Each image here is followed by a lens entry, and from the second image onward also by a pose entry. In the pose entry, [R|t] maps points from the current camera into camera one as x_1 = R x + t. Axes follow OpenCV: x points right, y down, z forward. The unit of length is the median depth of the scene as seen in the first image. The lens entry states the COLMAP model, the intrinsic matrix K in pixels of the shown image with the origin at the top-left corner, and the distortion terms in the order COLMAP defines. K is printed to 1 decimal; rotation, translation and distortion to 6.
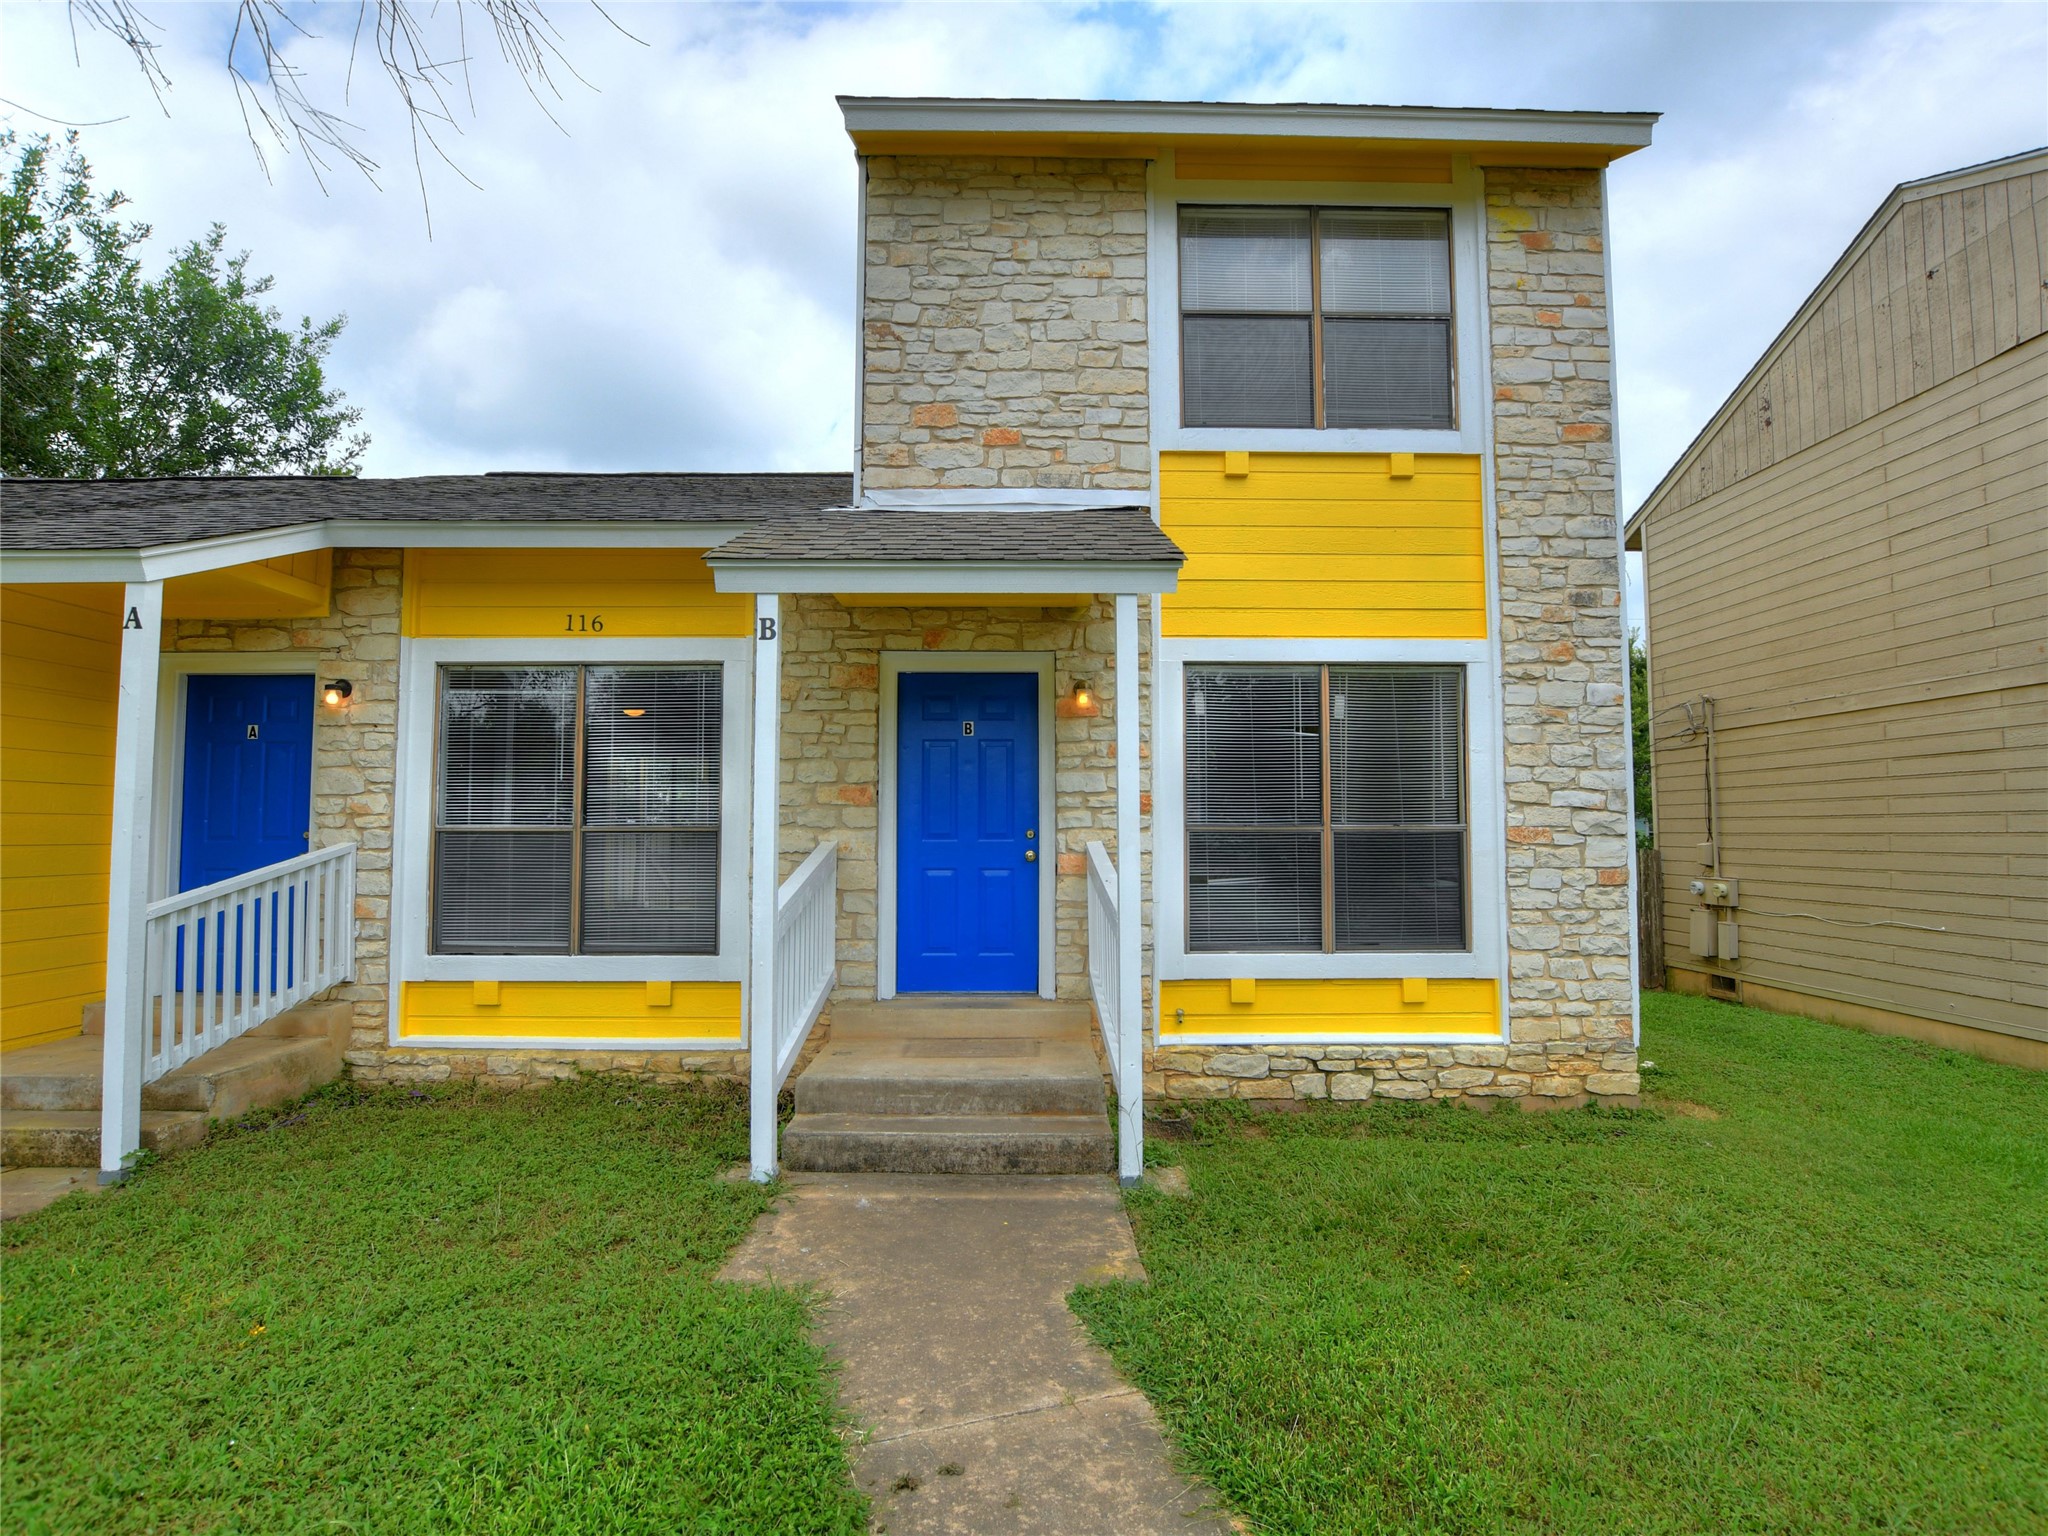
lens RADIAL K [[1011.6, 0, 1025.6], [0, 1011.6, 781.3], [0, 0, 1]] dist [-0.032351, 0.003965]
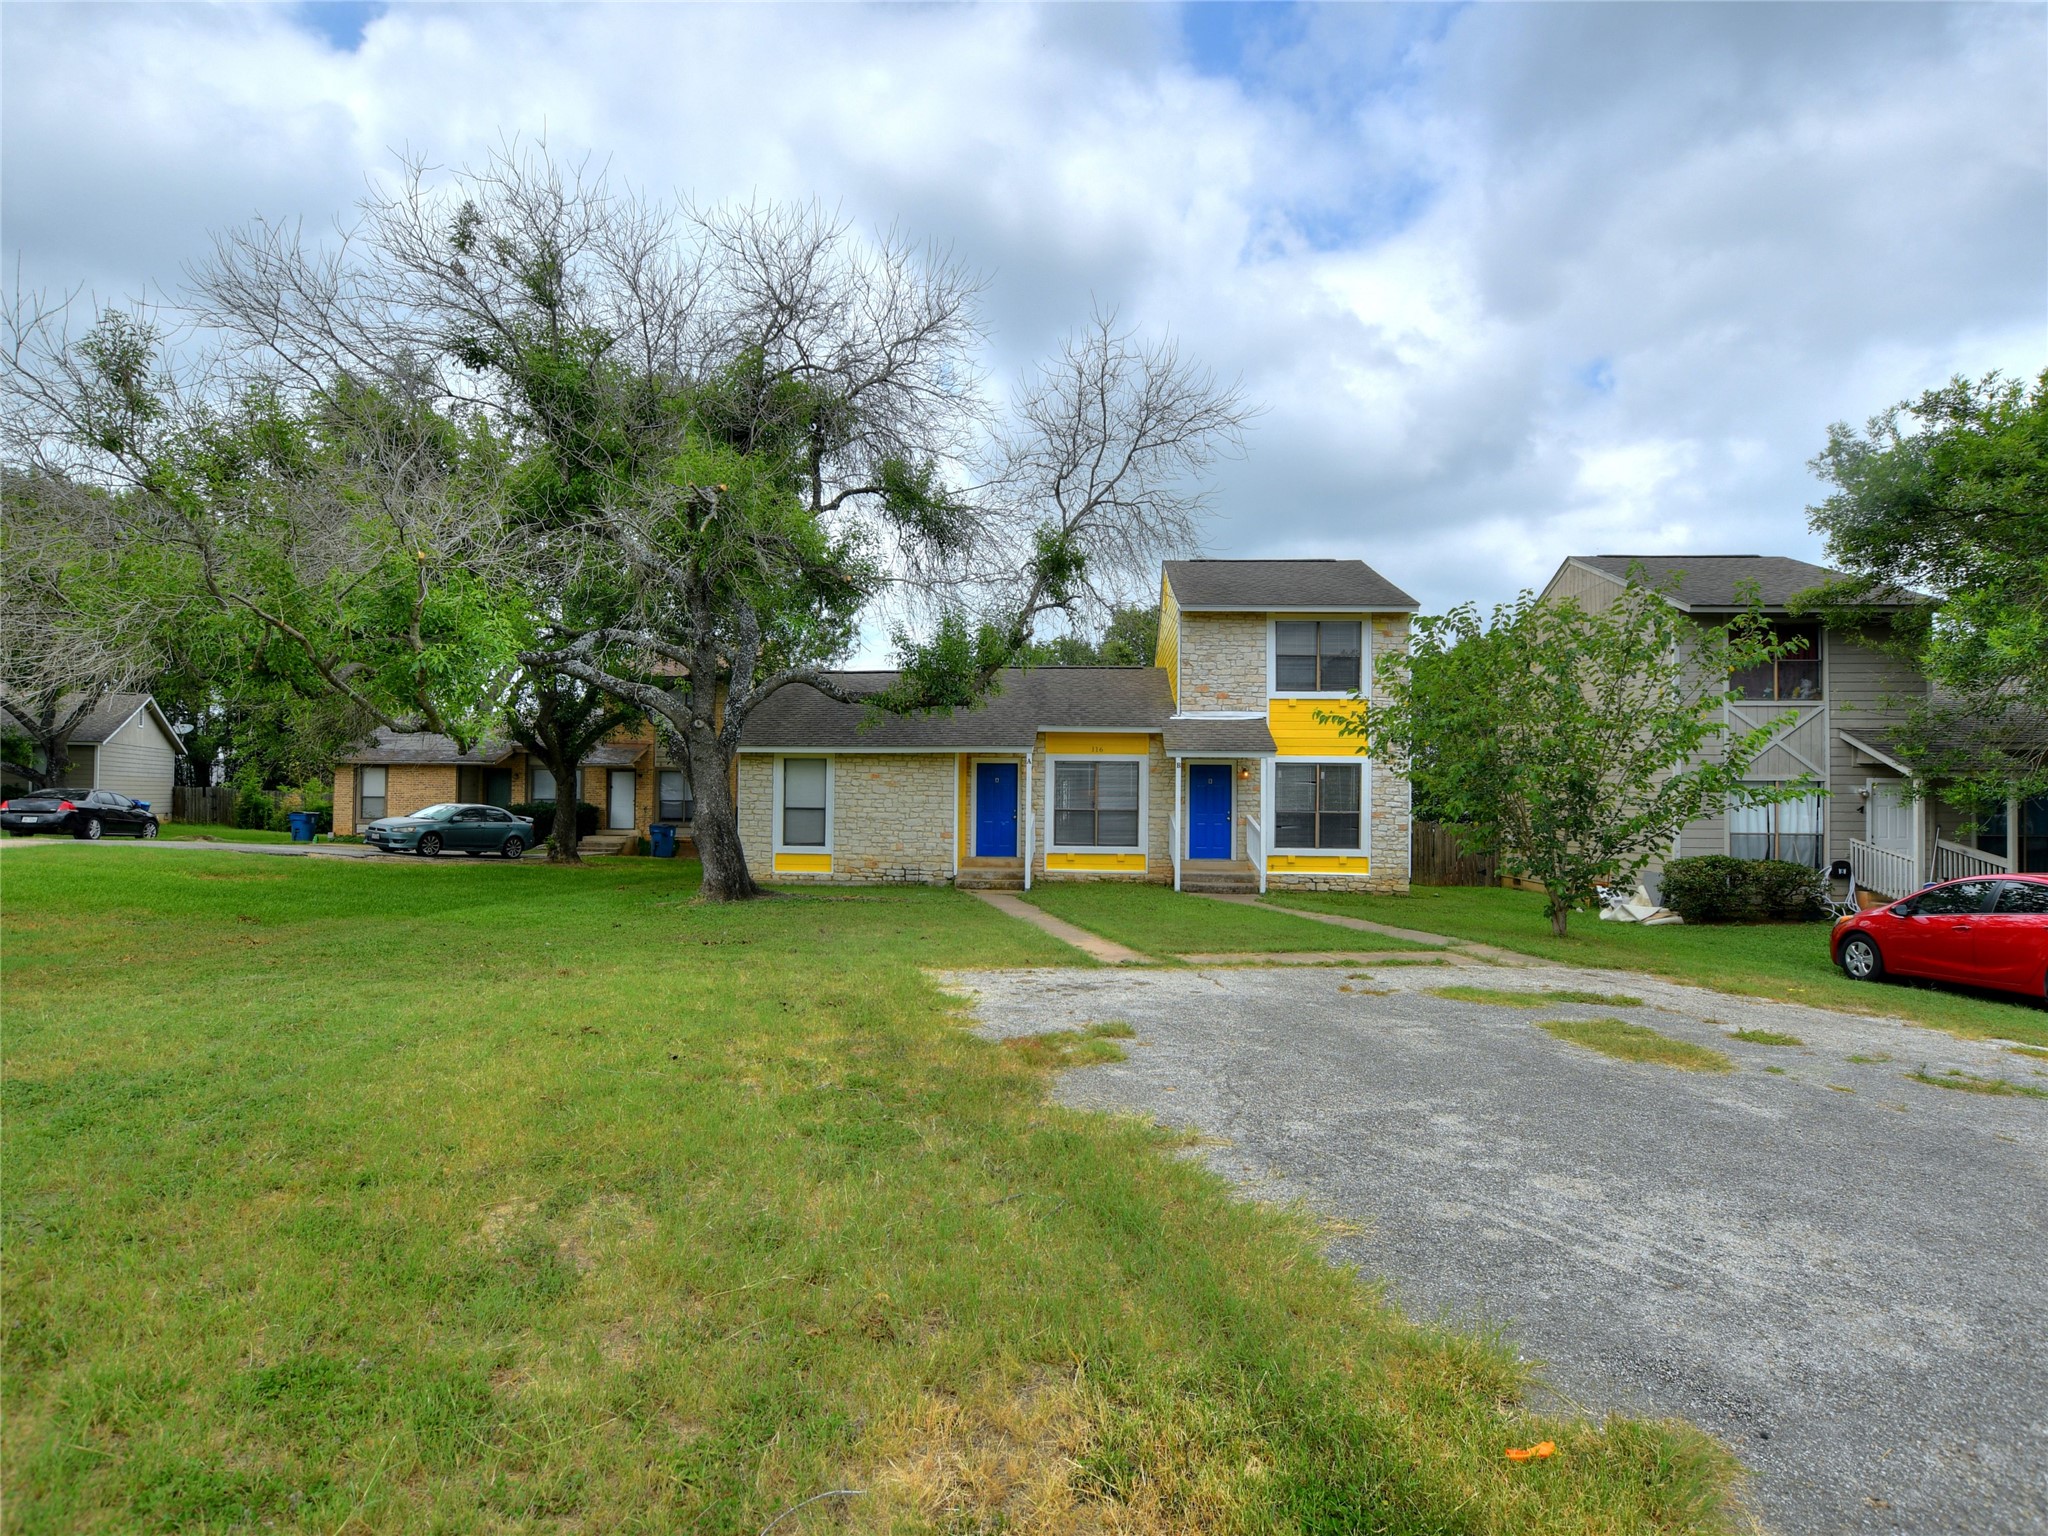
lens RADIAL K [[1011.6, 0, 1025.6], [0, 1011.6, 781.3], [0, 0, 1]] dist [-0.032351, 0.003965]
pose [[0.997122, 0.009918, -0.075162, -0.424820], [-0.007494, 0.999445, 0.032455, -0.159291], [0.075443, -0.031798, 0.996643, -2.444989]]
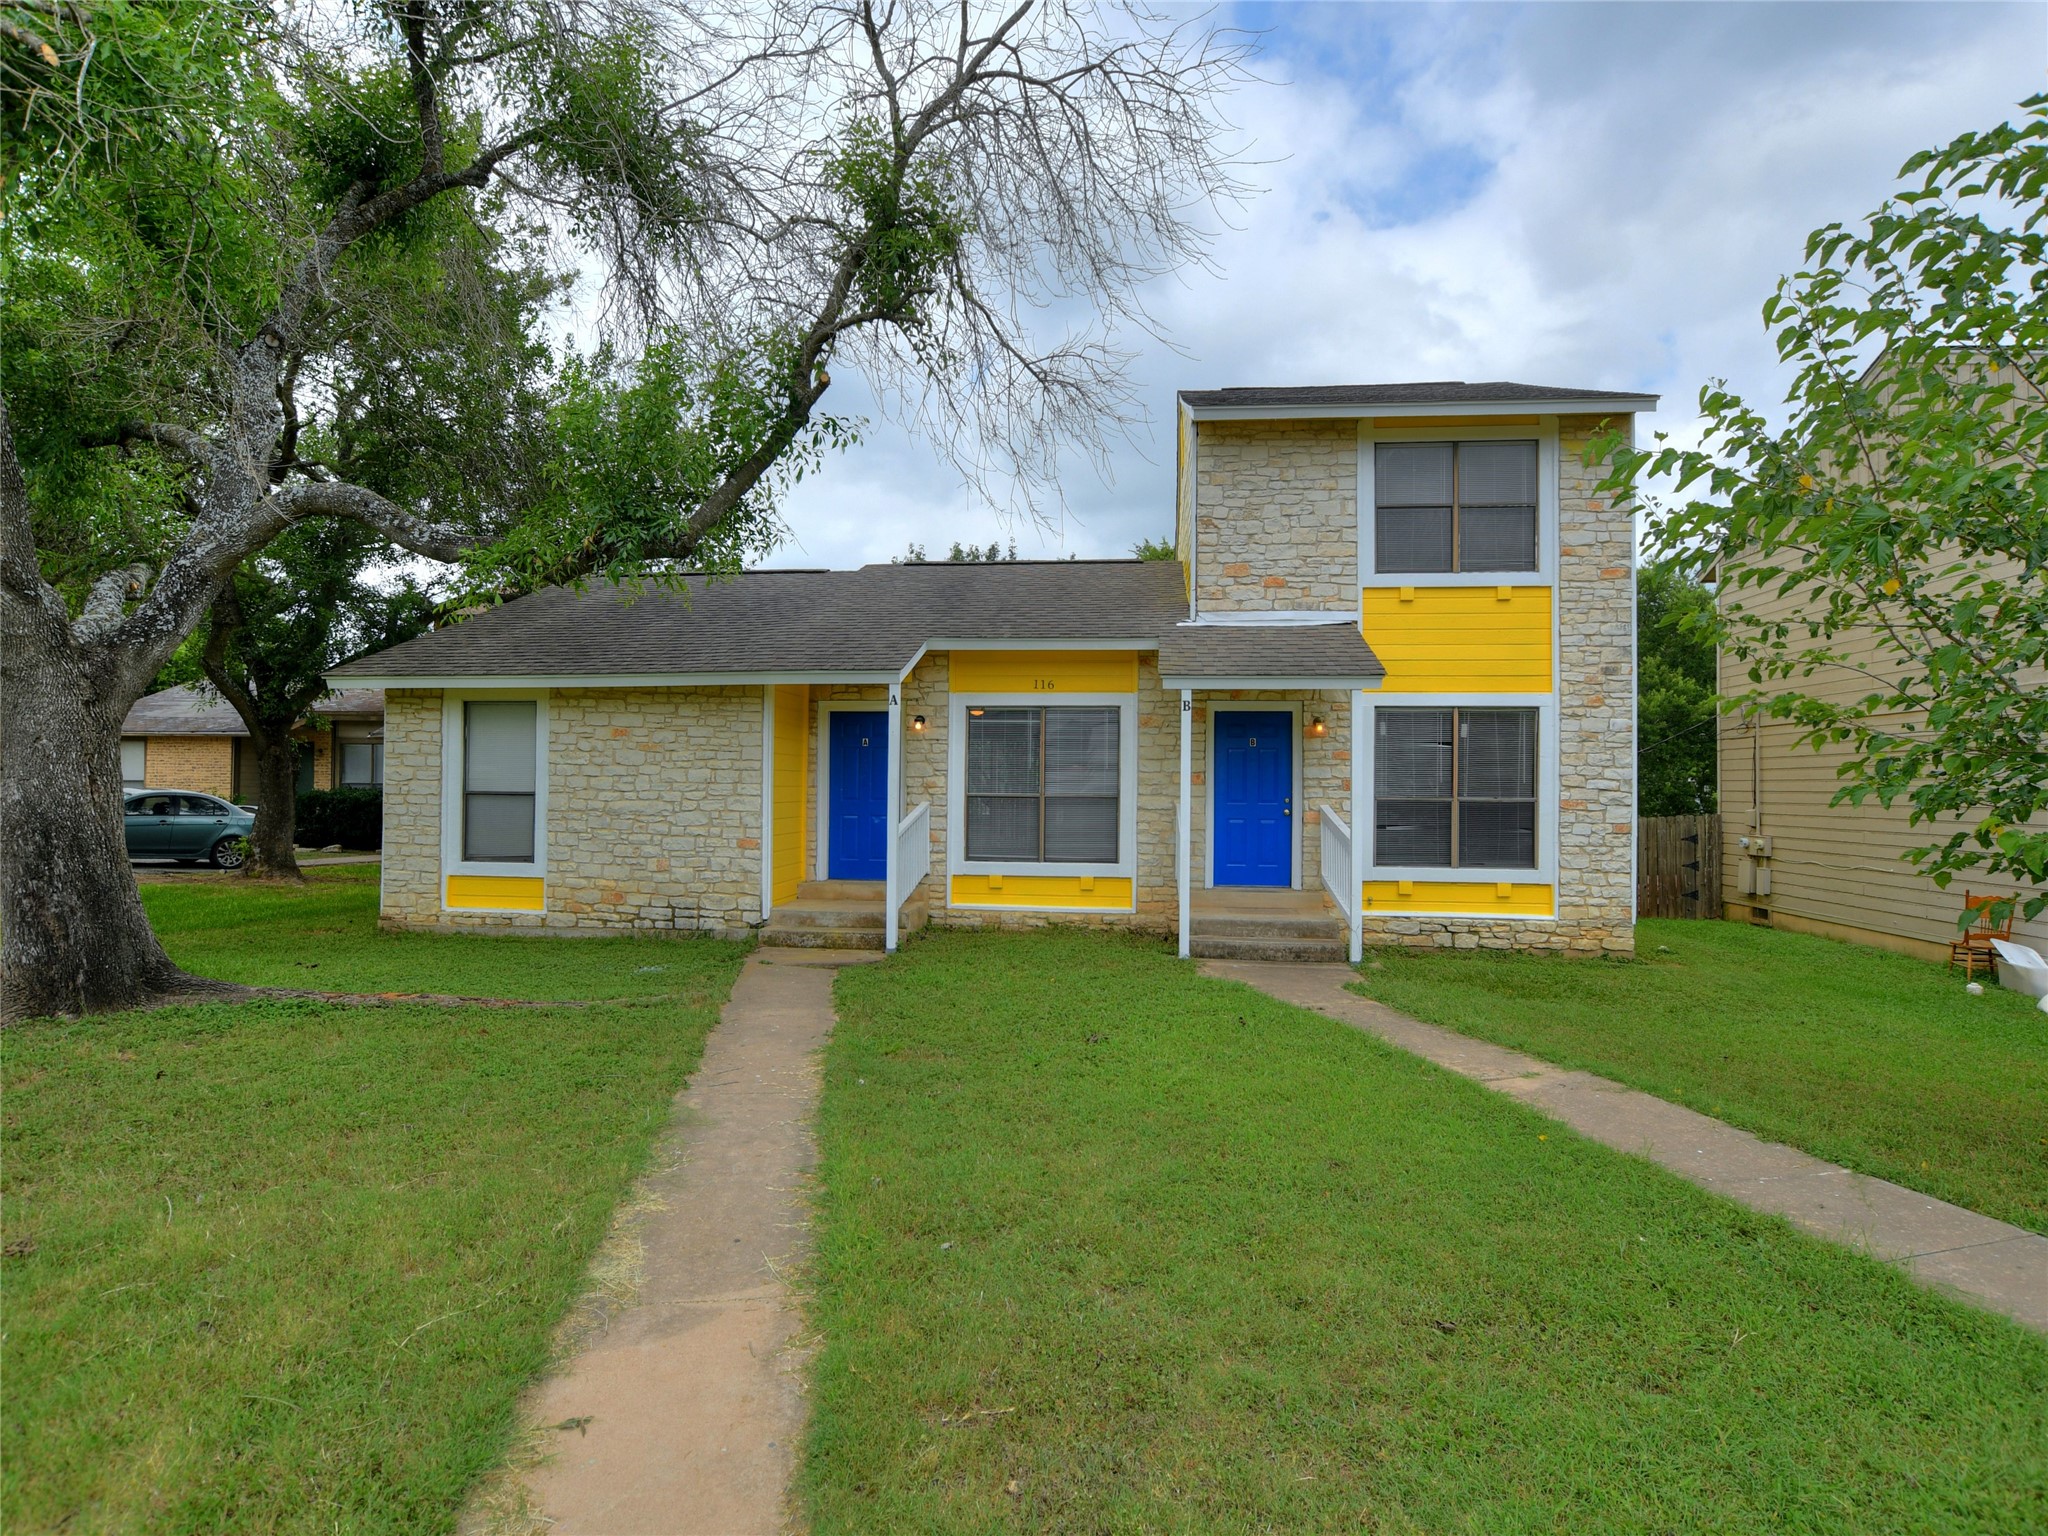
lens RADIAL K [[1009.2, 0, 1041.0], [0, 1009.2, 774.6], [0, 0, 1]] dist [-0.024858, 0.001712]
pose [[0.993731, 0.008663, -0.111461, -0.236080], [-0.004519, 0.999291, 0.037380, -0.061065], [0.111705, -0.036642, 0.993066, -0.861372]]
